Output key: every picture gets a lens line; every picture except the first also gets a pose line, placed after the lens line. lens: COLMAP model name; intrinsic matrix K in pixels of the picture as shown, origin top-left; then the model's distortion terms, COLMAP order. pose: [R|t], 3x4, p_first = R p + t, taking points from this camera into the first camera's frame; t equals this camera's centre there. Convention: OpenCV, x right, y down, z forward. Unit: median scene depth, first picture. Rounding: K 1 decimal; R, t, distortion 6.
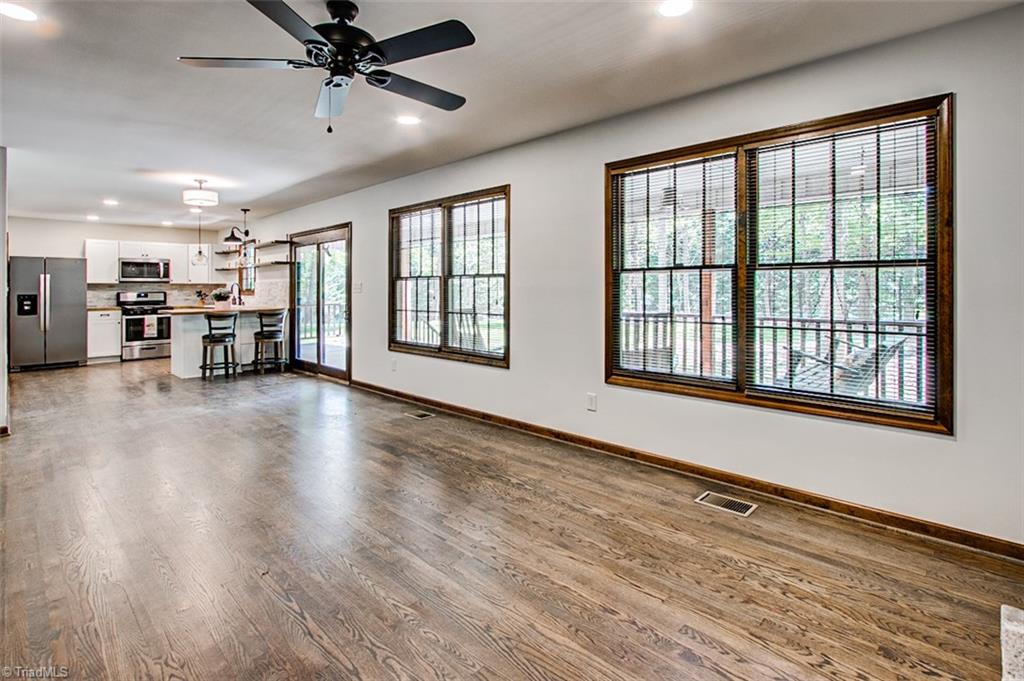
lens RADIAL K [[495.3, 0, 509.4], [0, 495.3, 291.6], [0, 0, 1]] dist [-0.001679, 0.000015]
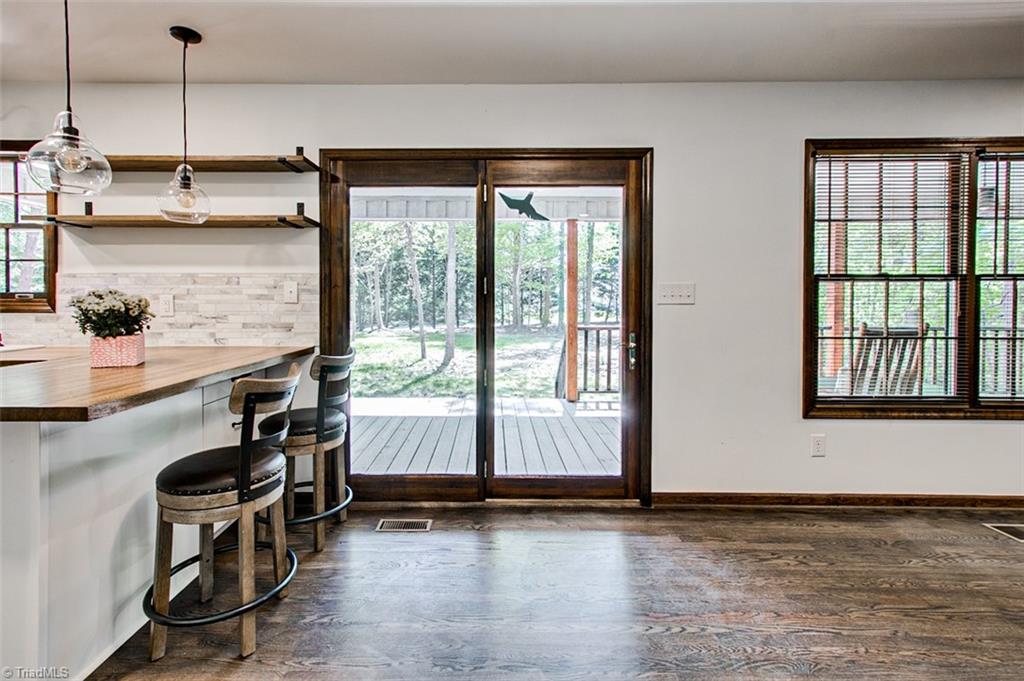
lens RADIAL K [[532.5, 0, 530.7], [0, 532.5, 301.3], [0, 0, 1]] dist [0.012334, 0.000854]
pose [[0.722077, 0.000583, 0.691812, -0.760068], [-0.001845, 0.999998, 0.001082, -0.001307], [-0.691810, -0.002058, 0.722077, 0.738304]]
